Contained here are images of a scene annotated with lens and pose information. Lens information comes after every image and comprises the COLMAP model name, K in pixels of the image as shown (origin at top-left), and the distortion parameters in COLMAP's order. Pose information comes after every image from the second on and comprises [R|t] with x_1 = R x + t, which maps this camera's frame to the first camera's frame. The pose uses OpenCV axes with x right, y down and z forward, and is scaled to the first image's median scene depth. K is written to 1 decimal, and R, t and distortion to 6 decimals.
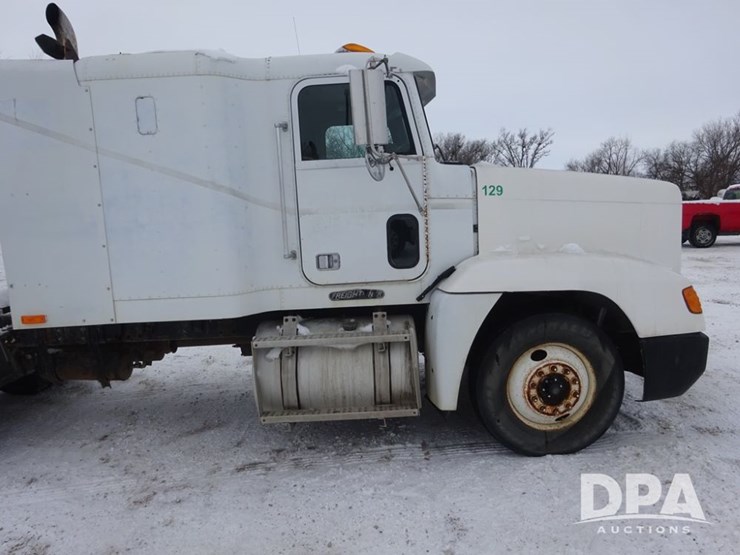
lens RADIAL K [[543.2, 0, 370.7], [0, 543.2, 277.5], [0, 0, 1]] dist [0.001756, -0.003630]
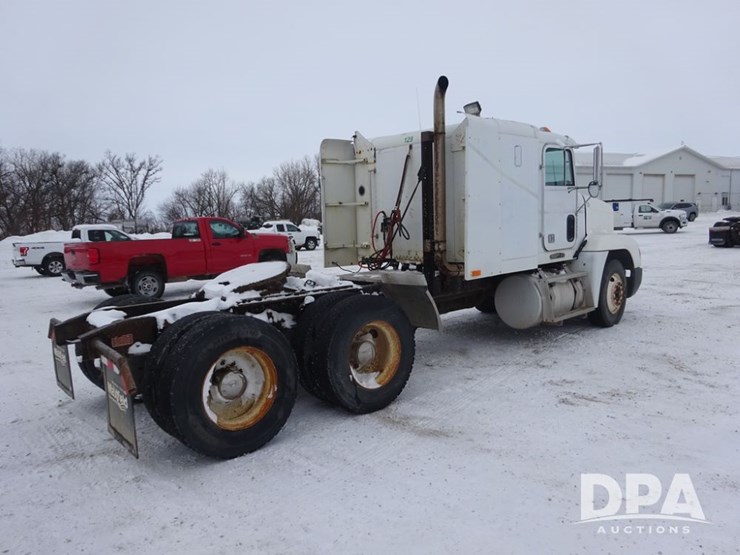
lens RADIAL K [[543.2, 0, 371.2], [0, 543.2, 278.5], [0, 0, 1]] dist [0.001756, -0.003630]
pose [[0.740498, -0.054526, 0.669843, -1.844613], [0.086694, 0.996126, -0.014753, 0.085078], [-0.666443, 0.068995, 0.742357, 0.009992]]
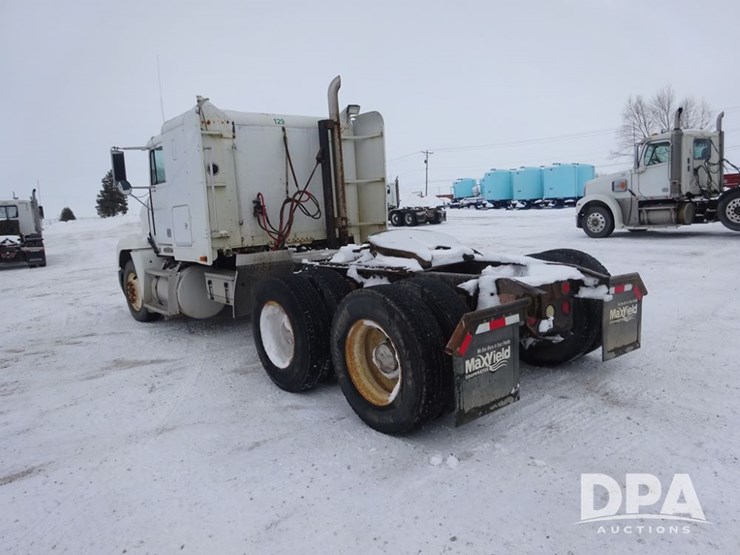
lens RADIAL K [[543.2, 0, 372.7], [0, 543.2, 279.5], [0, 0, 1]] dist [0.001756, -0.003630]
pose [[-0.630096, -0.015587, 0.776361, -2.111254], [0.192118, 0.965587, 0.175309, -0.142045], [-0.752376, 0.259614, -0.605418, 2.219844]]
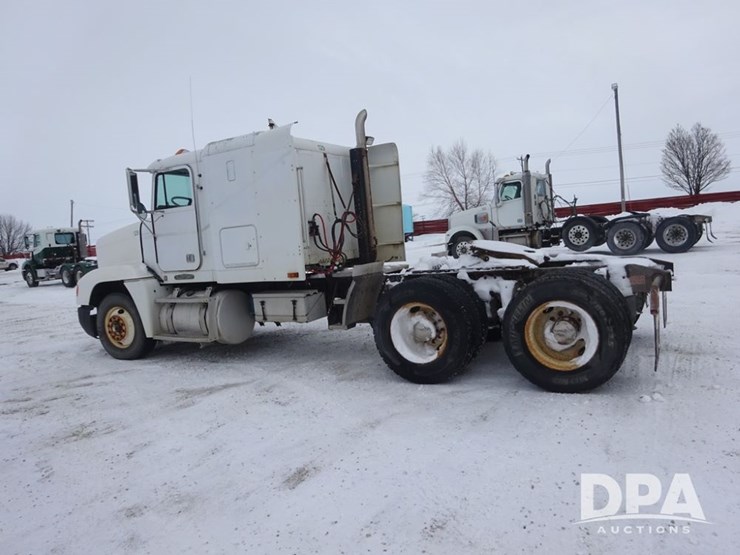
lens RADIAL K [[543.2, 0, 371.7], [0, 543.2, 278.4], [0, 0, 1]] dist [0.001756, -0.003630]
pose [[-0.862847, 0.081698, 0.498820, -1.584833], [0.189220, 0.967303, 0.168882, -0.235191], [-0.468713, 0.240106, -0.850093, 2.879675]]
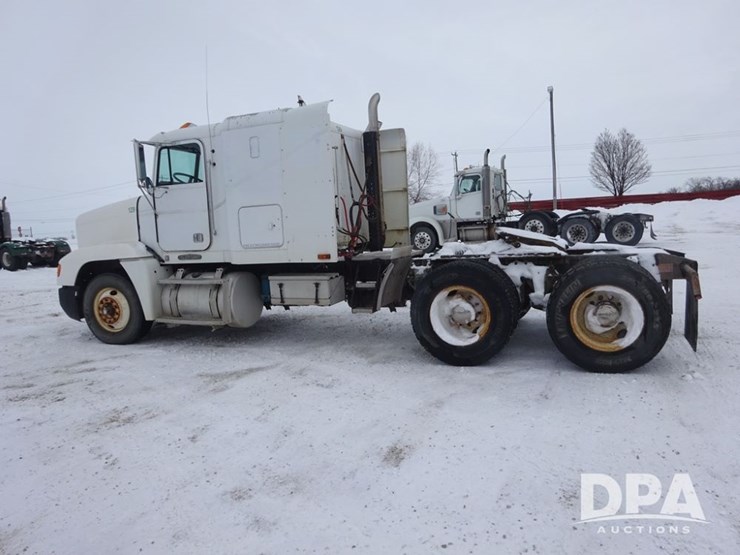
lens RADIAL K [[543.2, 0, 371.8], [0, 543.2, 278.6], [0, 0, 1]] dist [0.001756, -0.003630]
pose [[-0.923320, 0.056758, 0.379815, -1.306638], [0.144992, 0.967341, 0.207916, -0.263883], [-0.355610, 0.247042, -0.901394, 3.008762]]
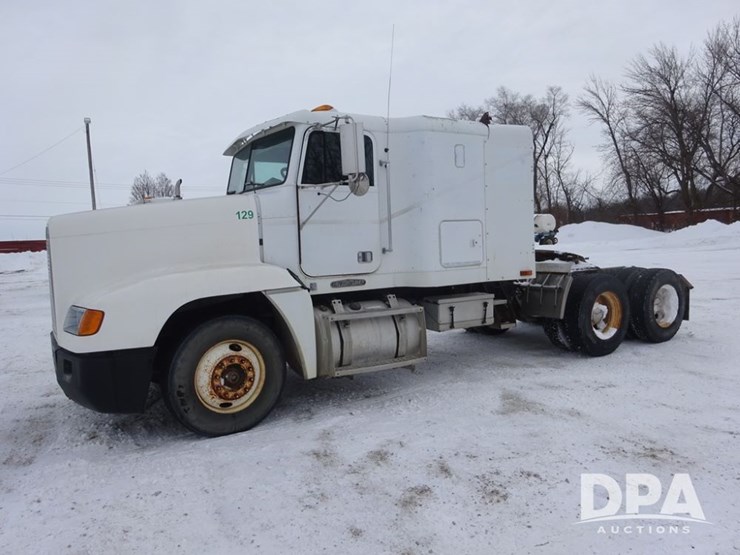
lens RADIAL K [[543.2, 0, 371.4], [0, 543.2, 278.2], [0, 0, 1]] dist [0.001756, -0.003630]
pose [[-0.841138, 0.113025, -0.528878, 0.668971], [0.003080, 0.978903, 0.204301, -0.335534], [0.540812, 0.170217, -0.823741, 2.709796]]
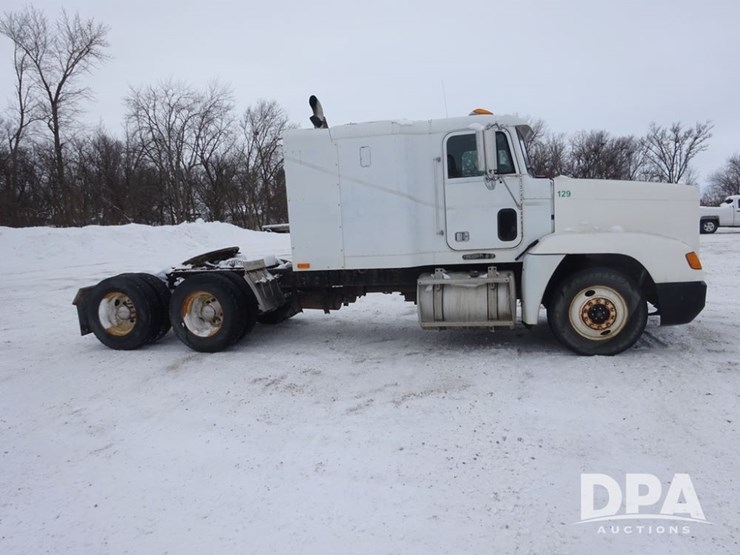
lens RADIAL K [[543.2, 0, 370.8], [0, 543.2, 278.5], [0, 0, 1]] dist [0.001756, -0.003630]
pose [[0.970492, 0.021246, -0.240195, 0.057353], [-0.021720, 0.999764, 0.000675, 0.108404], [0.240153, 0.004562, 0.970724, -0.738571]]
